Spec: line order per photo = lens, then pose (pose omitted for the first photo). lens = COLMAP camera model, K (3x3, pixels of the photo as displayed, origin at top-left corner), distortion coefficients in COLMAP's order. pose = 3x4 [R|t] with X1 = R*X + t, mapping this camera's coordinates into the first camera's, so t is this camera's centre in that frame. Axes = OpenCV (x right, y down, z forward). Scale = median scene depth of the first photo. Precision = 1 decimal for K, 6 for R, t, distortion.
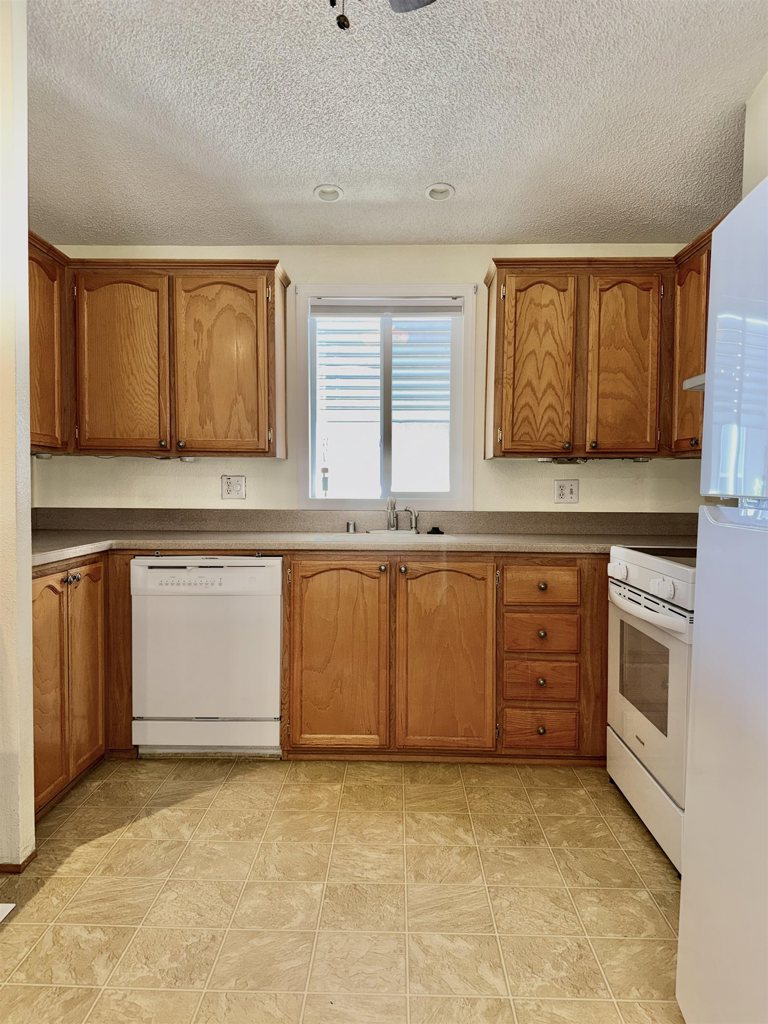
lens RADIAL K [[749.9, 0, 381.0], [0, 749.9, 550.8], [0, 0, 1]] dist [-0.003050, -0.003758]
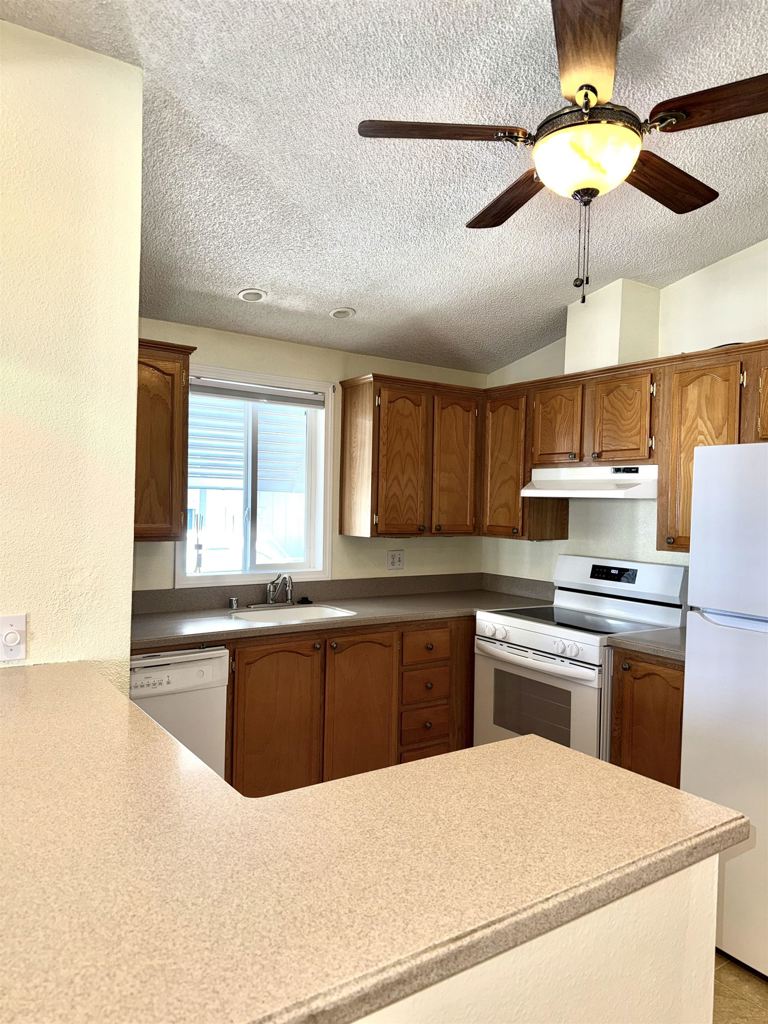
lens RADIAL K [[715.0, 0, 364.2], [0, 715.0, 511.9], [0, 0, 1]] dist [0.043591, -0.066314]
pose [[0.788672, 0.000461, 0.614813, -0.562722], [0.033248, 0.998504, -0.043399, -0.119929], [-0.613914, 0.054669, 0.787478, 0.121687]]
